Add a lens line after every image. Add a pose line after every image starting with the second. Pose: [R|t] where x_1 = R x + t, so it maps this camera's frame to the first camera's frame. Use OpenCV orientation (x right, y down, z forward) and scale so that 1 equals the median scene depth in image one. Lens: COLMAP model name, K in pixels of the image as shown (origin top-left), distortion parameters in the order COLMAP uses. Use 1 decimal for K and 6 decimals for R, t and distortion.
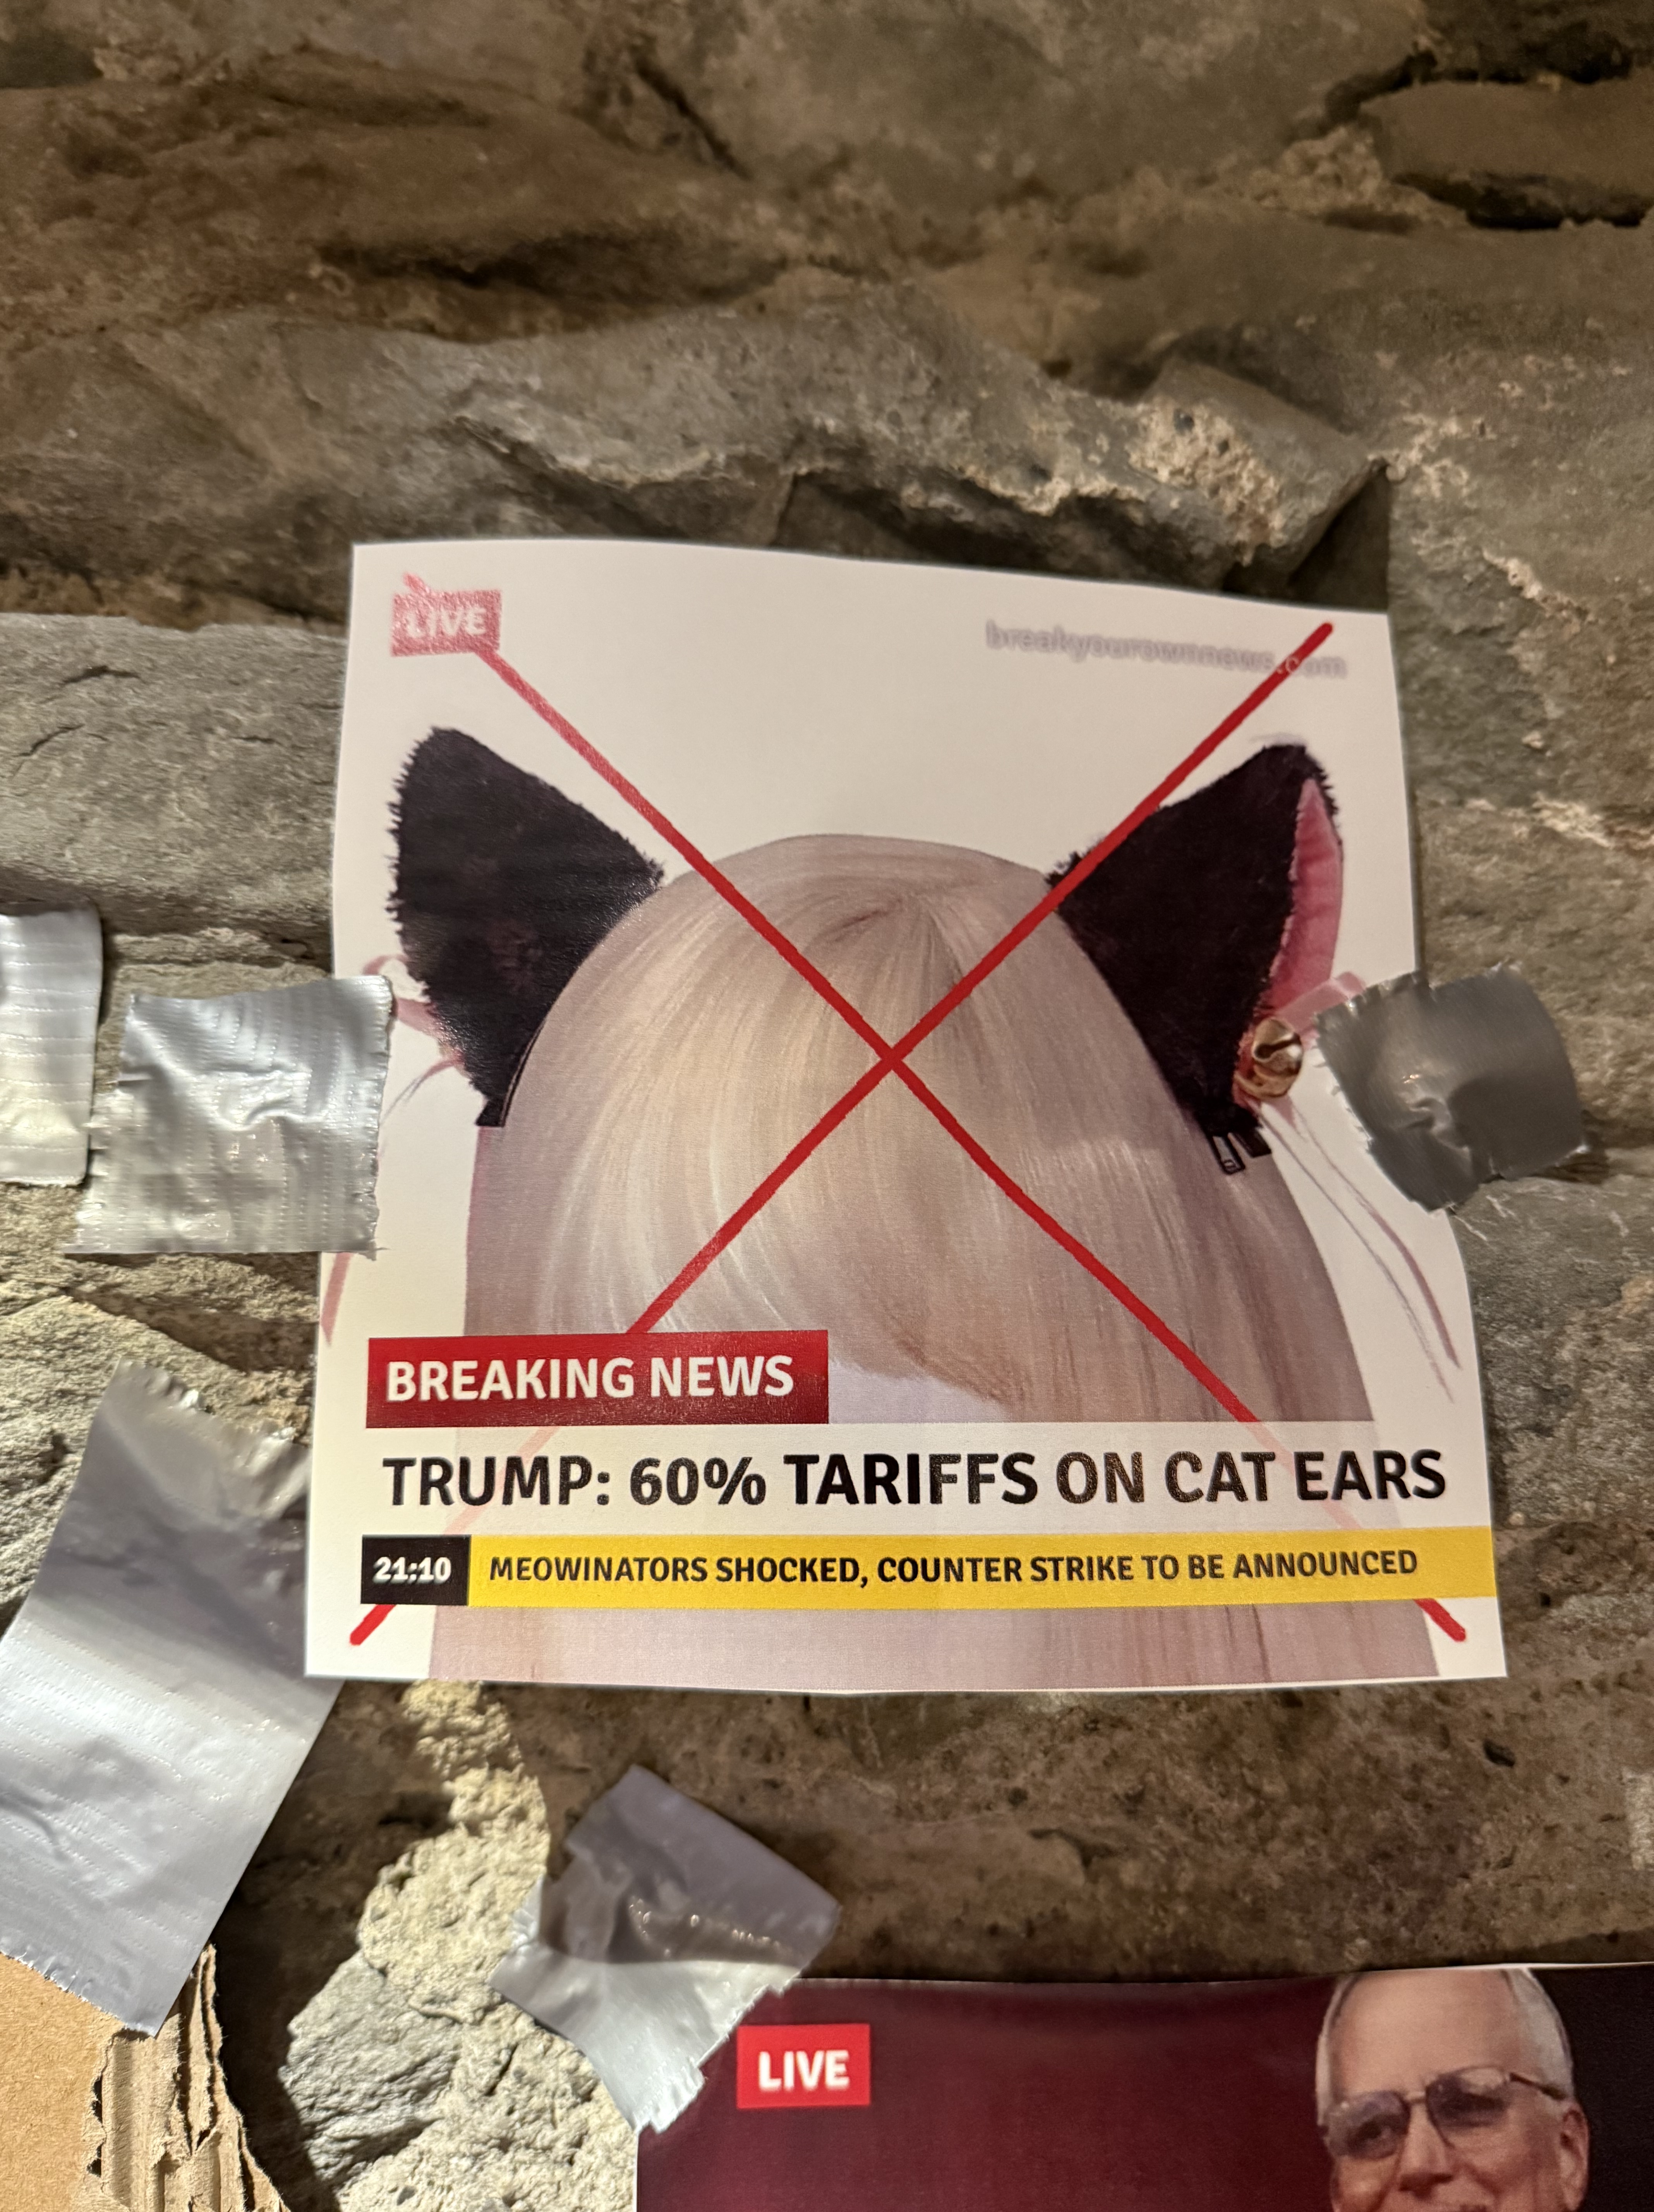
lens RADIAL K [[1676.9, 0, 827.0], [0, 1676.9, 1106.0], [0, 0, 1]] dist [-0.036657, 0.040725]
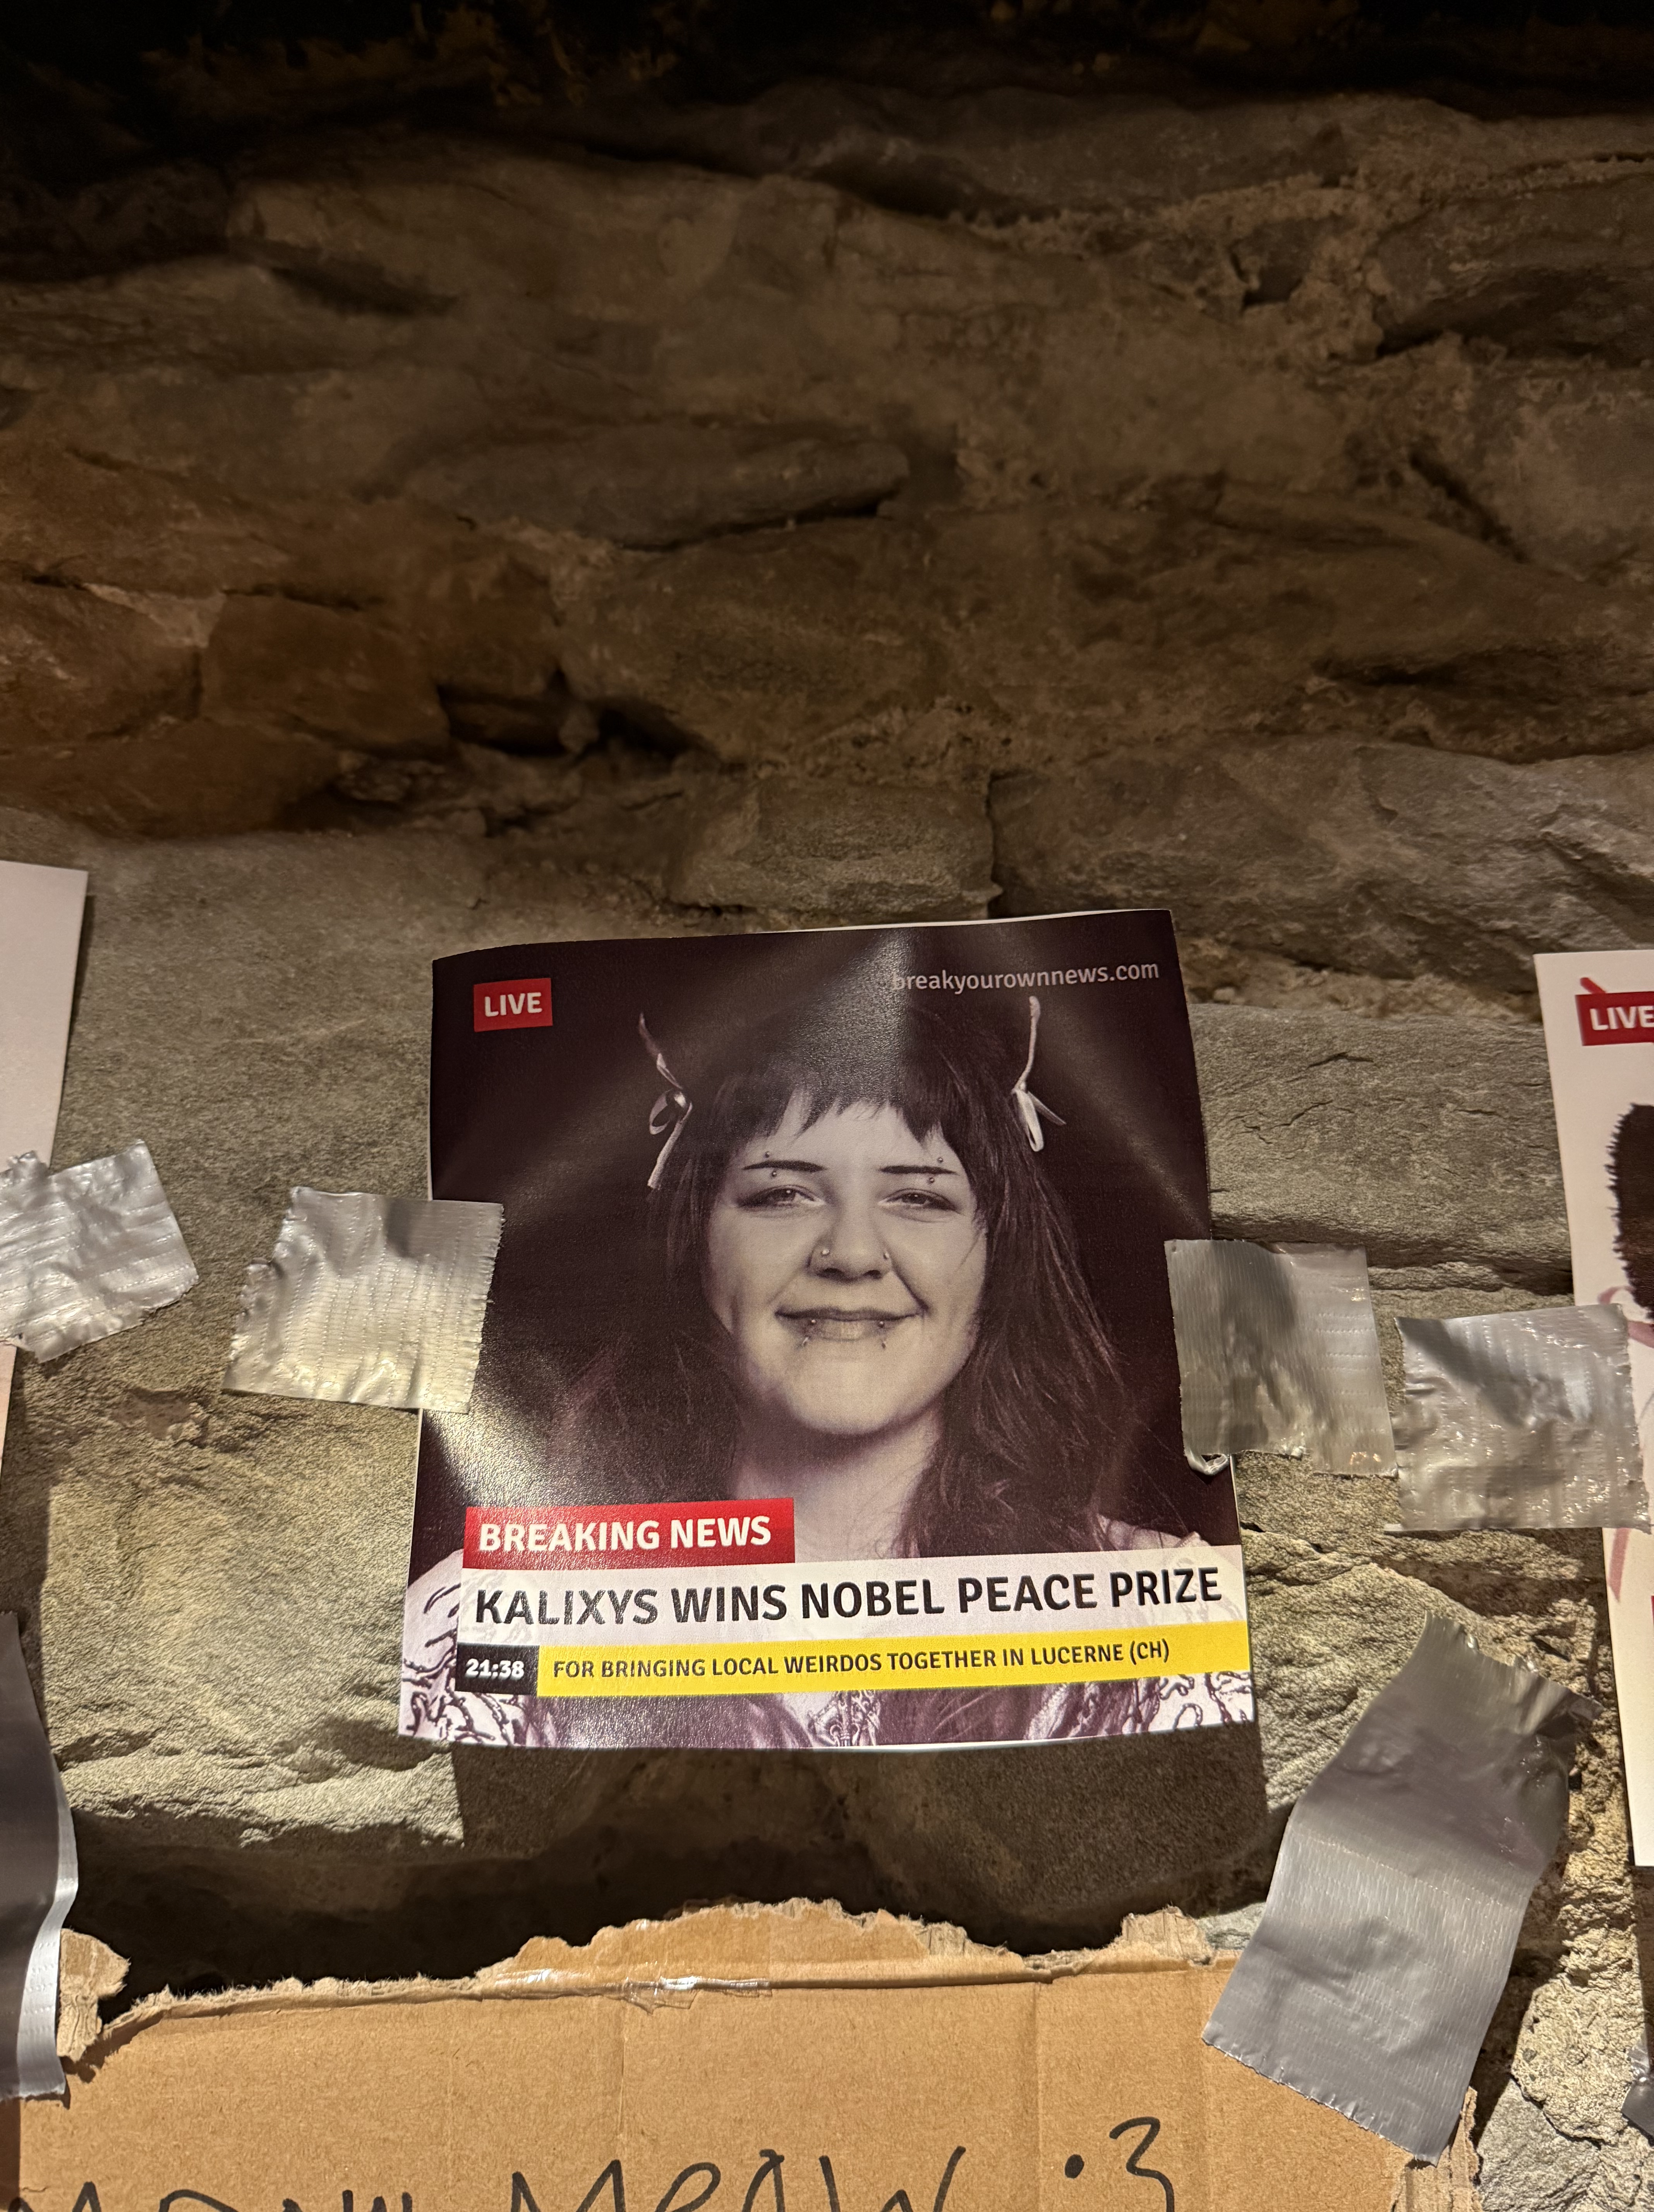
lens RADIAL K [[1675.5, 0, 827.0], [0, 1675.5, 1106.0], [0, 0, 1]] dist [-0.001202, 0.006176]
pose [[0.999497, -0.019841, 0.024750, -0.863469], [0.020810, 0.999001, -0.039535, -0.183089], [-0.023940, 0.040030, 0.998912, -0.260309]]
